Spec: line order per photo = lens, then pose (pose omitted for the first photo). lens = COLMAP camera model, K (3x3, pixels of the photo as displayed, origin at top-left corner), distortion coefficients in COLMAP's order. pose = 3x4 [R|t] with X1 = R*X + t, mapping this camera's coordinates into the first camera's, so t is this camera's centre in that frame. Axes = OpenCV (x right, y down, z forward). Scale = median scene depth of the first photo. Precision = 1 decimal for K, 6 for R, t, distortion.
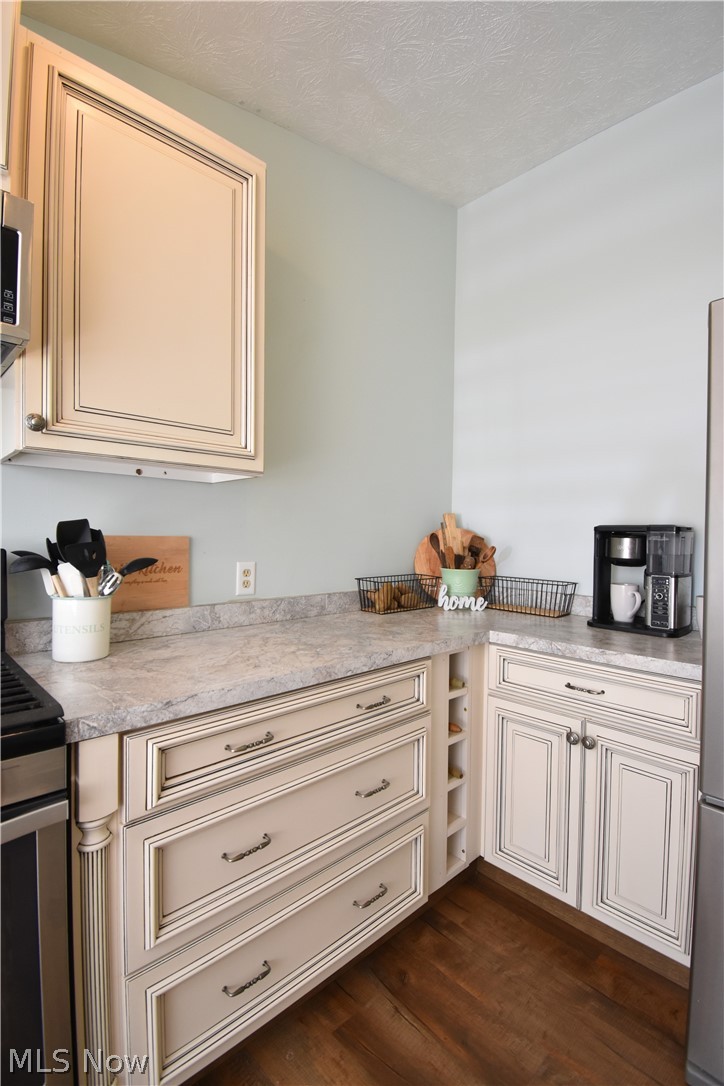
lens RADIAL K [[497.7, 0, 362.0], [0, 497.7, 543.0], [0, 0, 1]] dist [0.022053, -0.026890]
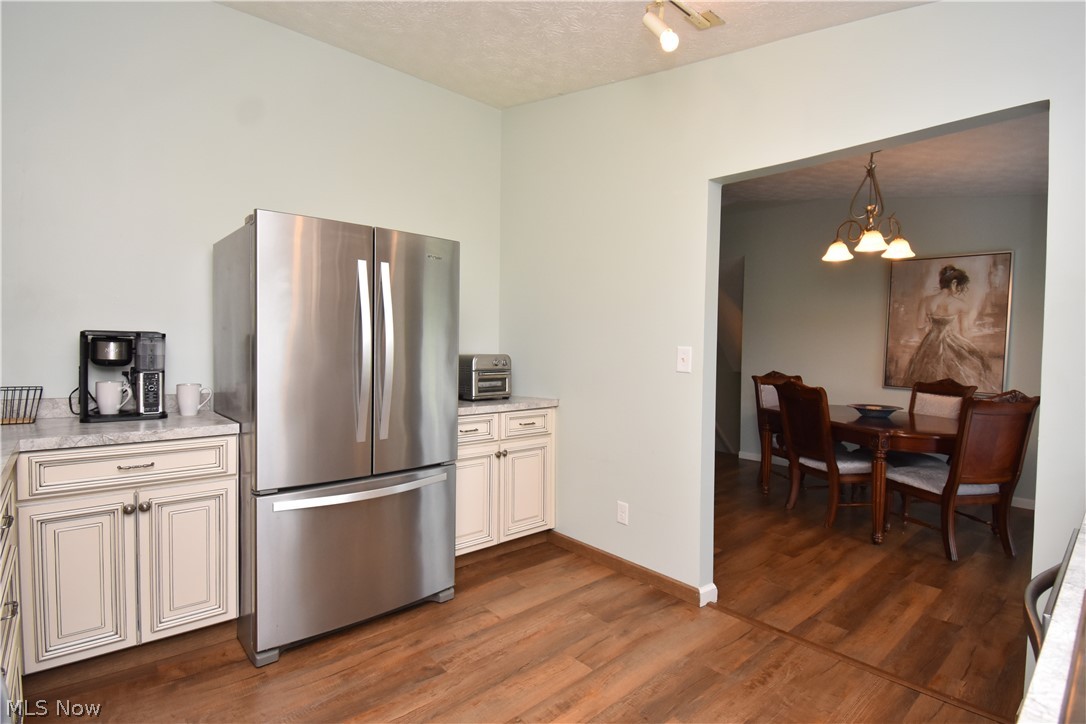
lens RADIAL K [[535.0, 0, 542.1], [0, 535.0, 358.1], [0, 0, 1]] dist [0.034340, -0.034700]
pose [[0.043884, -0.035166, 0.998418, -0.759437], [0.000846, 0.999381, 0.035163, -0.017440], [-0.999036, -0.000698, 0.043886, -0.049959]]
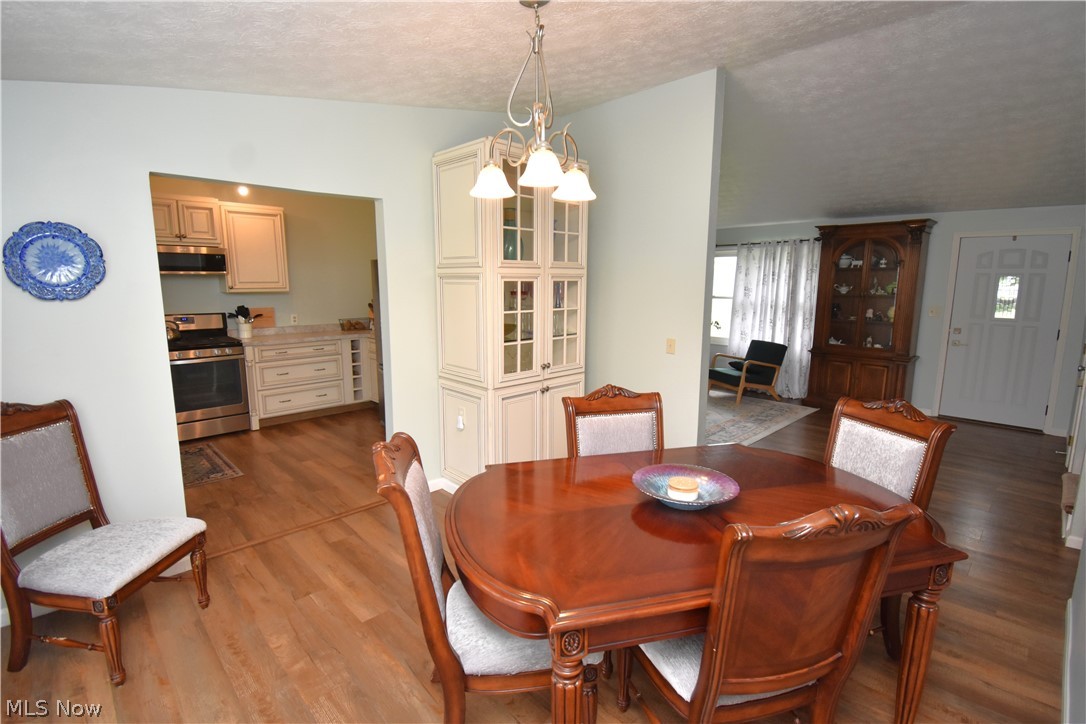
lens RADIAL K [[510.2, 0, 543.8], [0, 510.2, 358.5], [0, 0, 1]] dist [0.026001, -0.029032]
pose [[0.999914, -0.013037, 0.001574, 1.534932], [0.012691, 0.990196, 0.139108, -0.134848], [-0.003372, -0.139076, 0.990276, -2.621416]]
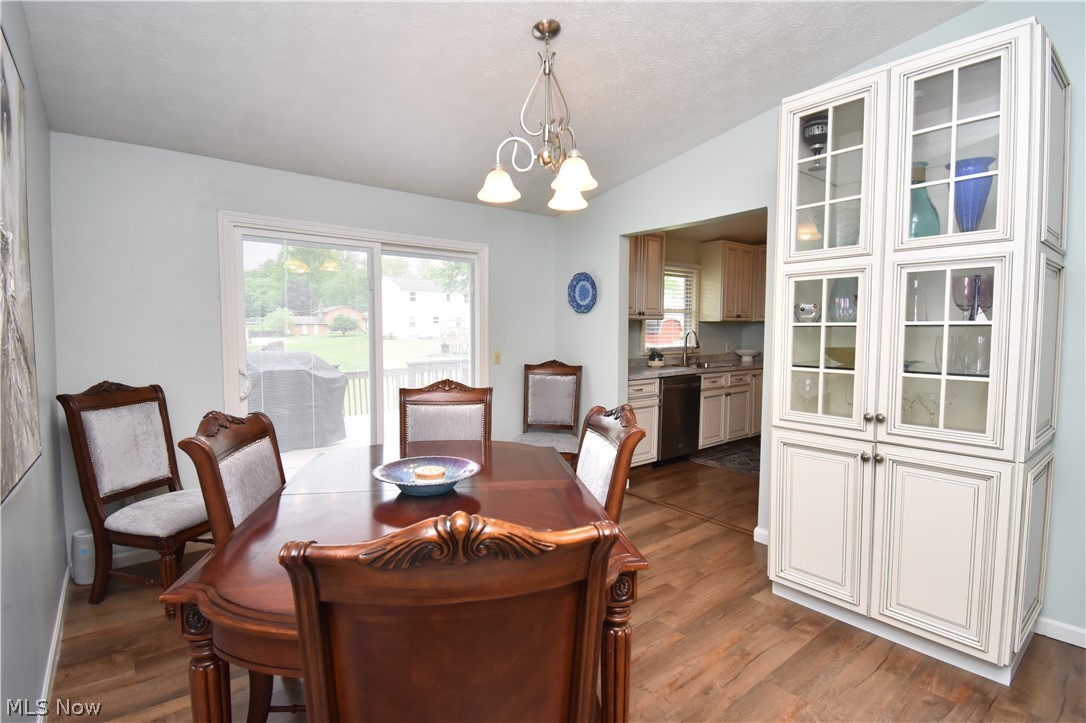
lens RADIAL K [[510.2, 0, 543.8], [0, 510.2, 358.0], [0, 0, 1]] dist [0.026001, -0.029032]
pose [[-0.084129, 0.042699, -0.995540, 2.898675], [-0.017419, 0.998866, 0.044314, 0.005516], [0.996303, 0.021070, -0.083290, -1.191197]]
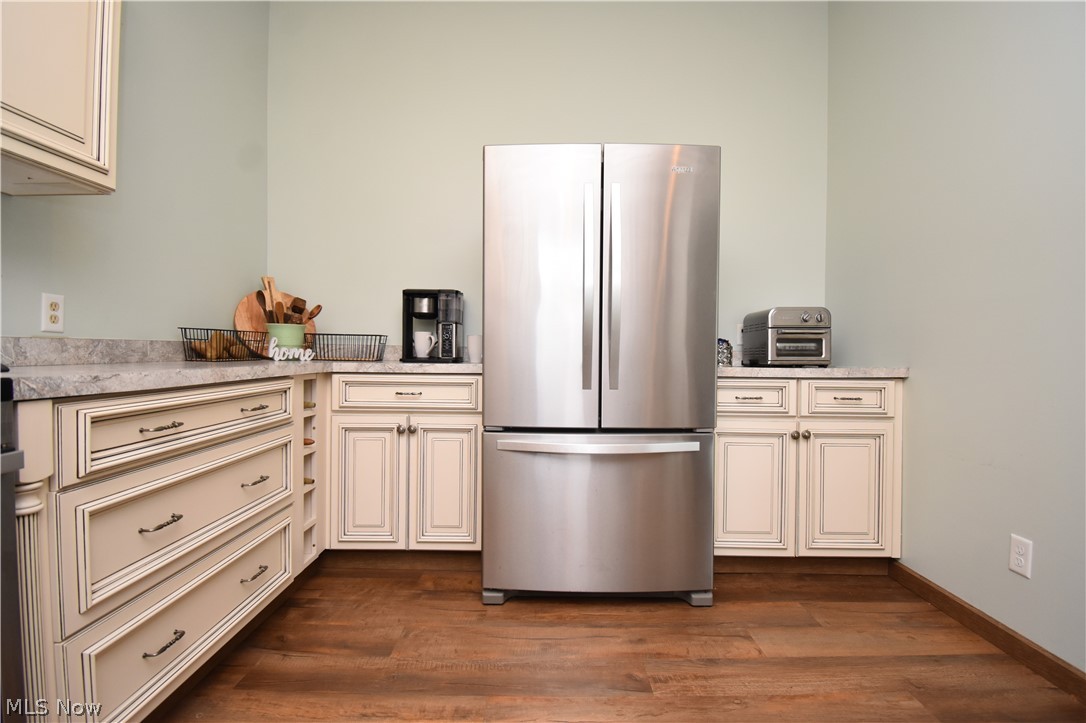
lens RADIAL K [[497.7, 0, 542.2], [0, 497.7, 358.8], [0, 0, 1]] dist [0.022053, -0.026890]
pose [[0.695545, -0.019162, 0.718227, -0.284792], [0.011152, 0.999812, 0.015876, 0.160340], [-0.718396, -0.003033, 0.695627, -0.242394]]
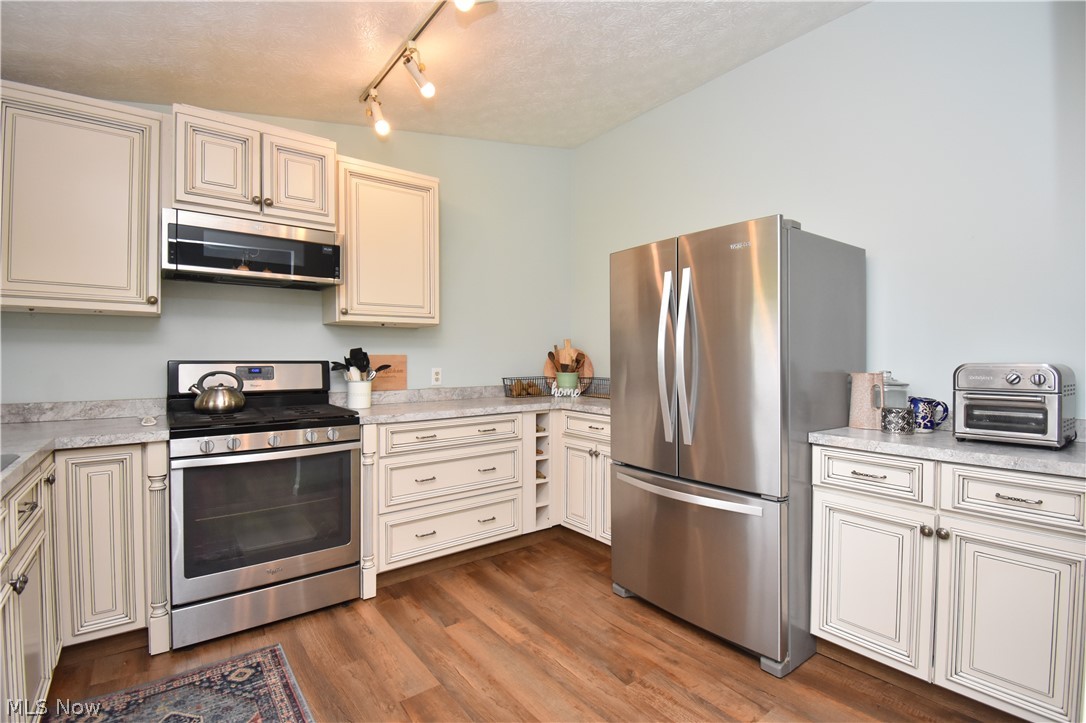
lens RADIAL K [[497.7, 0, 542.2], [0, 497.7, 358.8], [0, 0, 1]] dist [0.022053, -0.026890]
pose [[0.993363, -0.013981, -0.114171, 0.423095], [0.012897, 0.999865, -0.010226, 0.029762], [0.114298, 0.008686, 0.993408, -0.932296]]
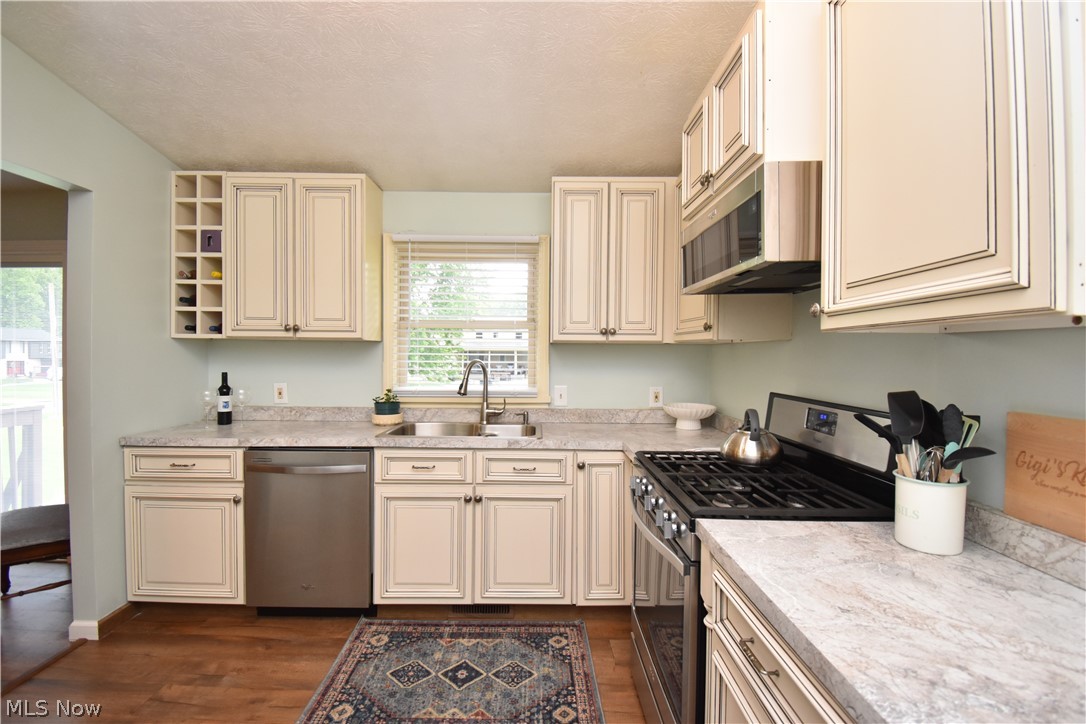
lens RADIAL K [[488.0, 0, 542.0], [0, 488.0, 359.7], [0, 0, 1]] dist [0.019790, -0.024991]
pose [[-0.693495, -0.011379, -0.720372, 0.430137], [-0.028490, 0.999526, 0.011639, -0.072844], [0.719898, 0.028595, -0.693491, 0.863357]]
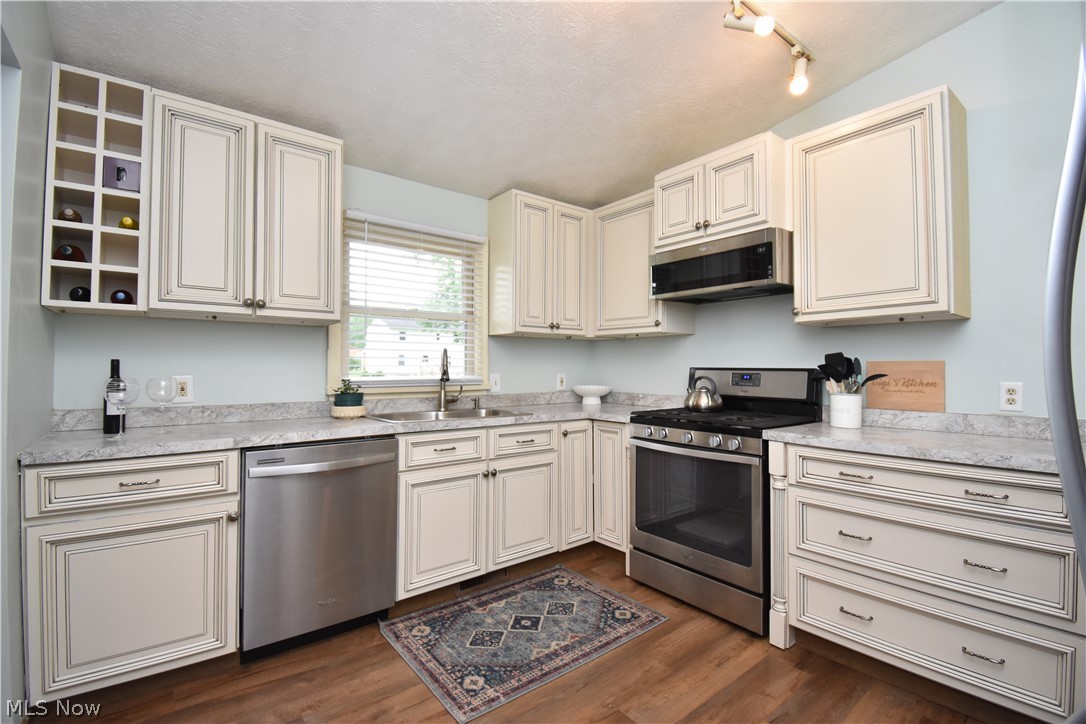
lens RADIAL K [[488.0, 0, 542.0], [0, 488.0, 359.7], [0, 0, 1]] dist [0.019790, -0.024991]
pose [[-0.097519, -0.031801, -0.994725, 1.067781], [-0.017234, 0.999393, -0.030260, 0.042498], [0.995084, 0.014192, -0.098008, 0.043316]]
